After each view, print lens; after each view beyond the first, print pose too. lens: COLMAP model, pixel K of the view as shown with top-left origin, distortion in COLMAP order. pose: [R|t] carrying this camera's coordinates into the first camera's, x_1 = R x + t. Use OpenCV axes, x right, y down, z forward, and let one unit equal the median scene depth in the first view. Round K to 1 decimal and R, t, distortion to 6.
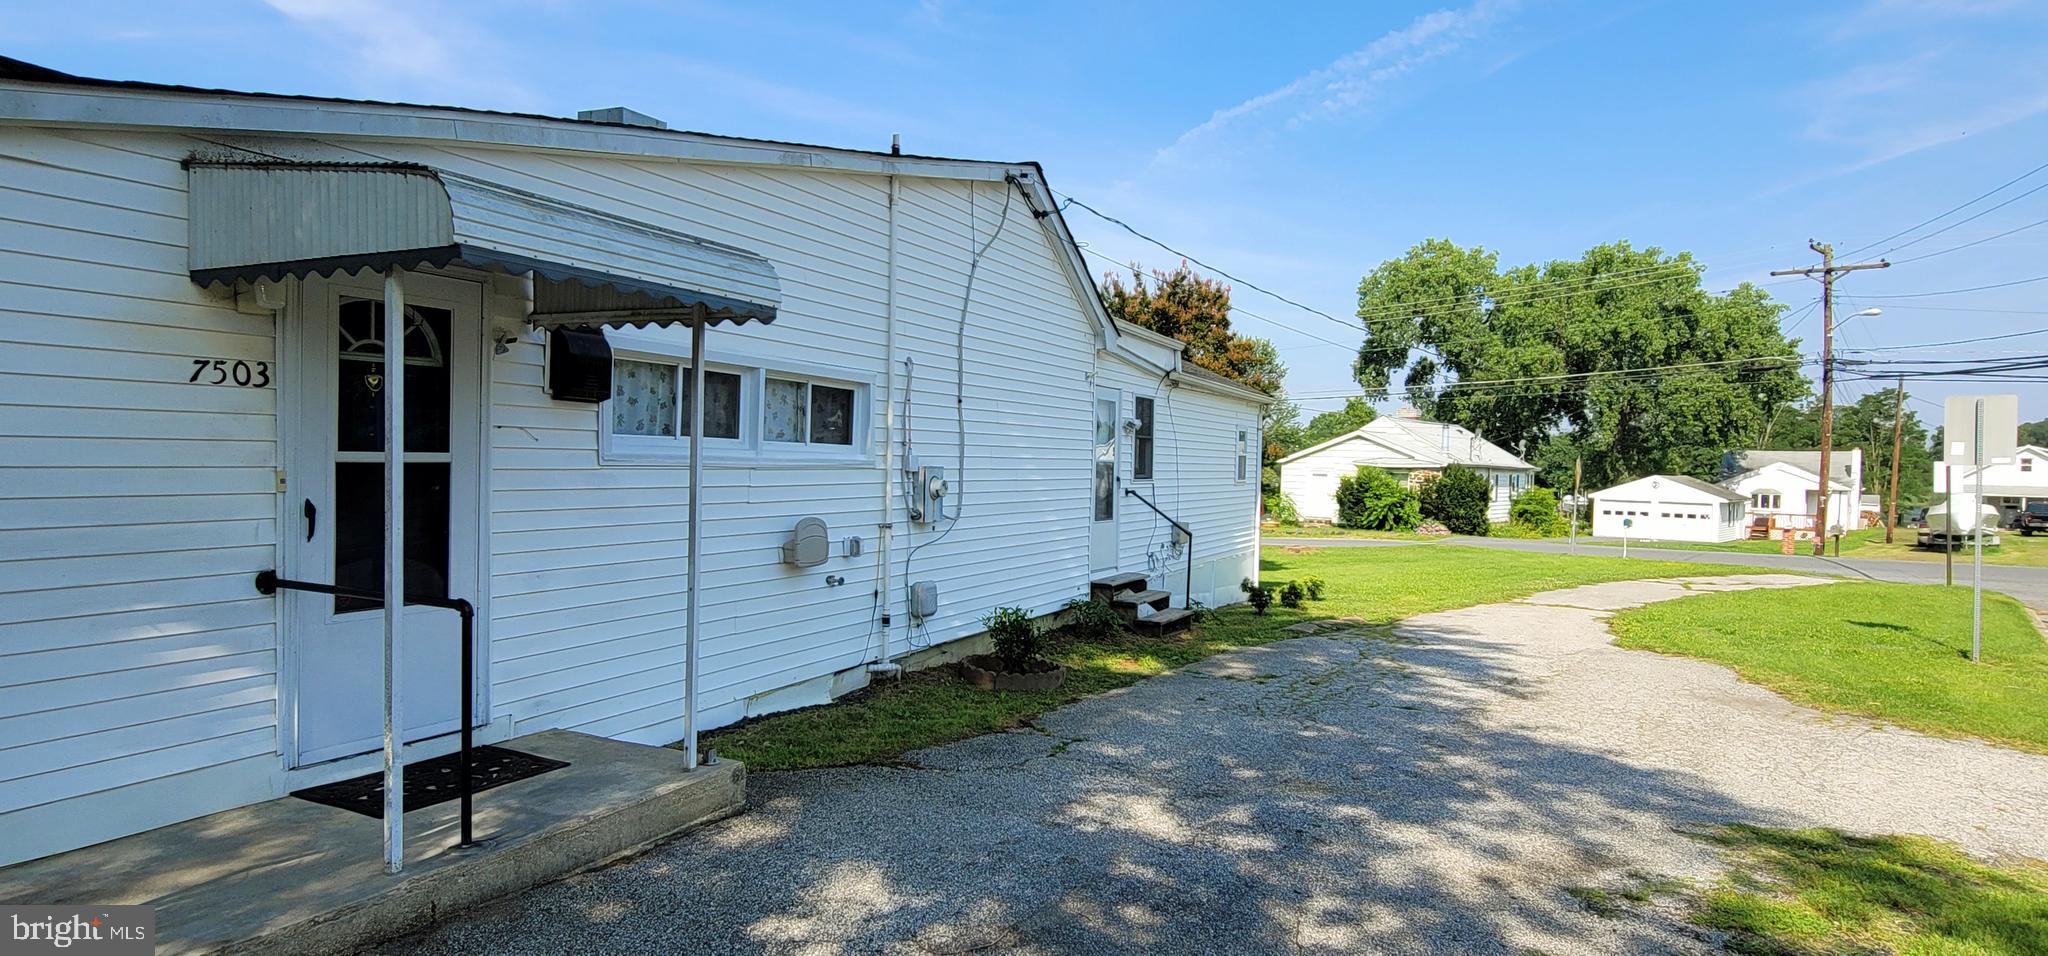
lens RADIAL K [[1118.9, 0, 1024.0], [0, 1118.9, 478.0], [0, 0, 1]] dist [-0.001528, 0.001152]
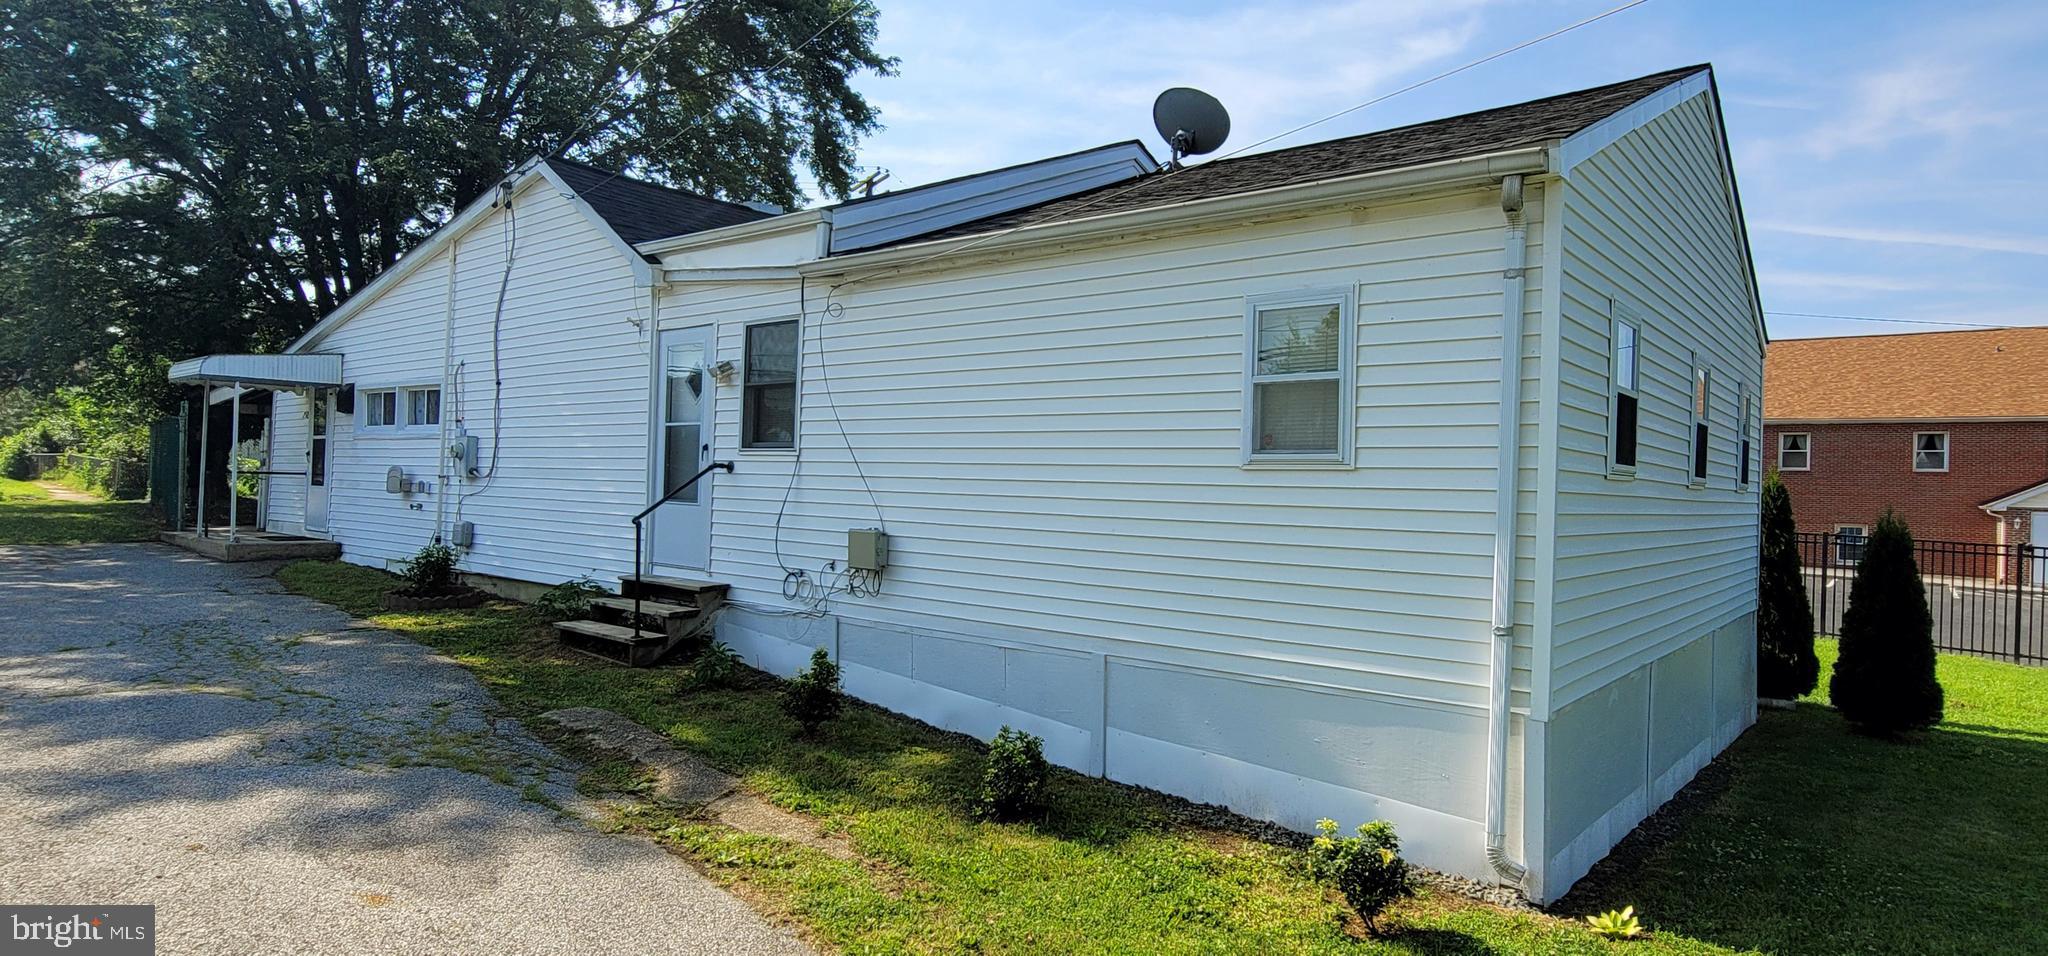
lens RADIAL K [[1118.9, 0, 1024.0], [0, 1118.9, 478.0], [0, 0, 1]] dist [-0.001528, 0.001152]
pose [[-0.248593, -0.036165, -0.967933, 1.401869], [-0.048169, 0.998528, -0.024937, 0.055059], [0.967409, 0.040426, -0.249969, 2.642693]]
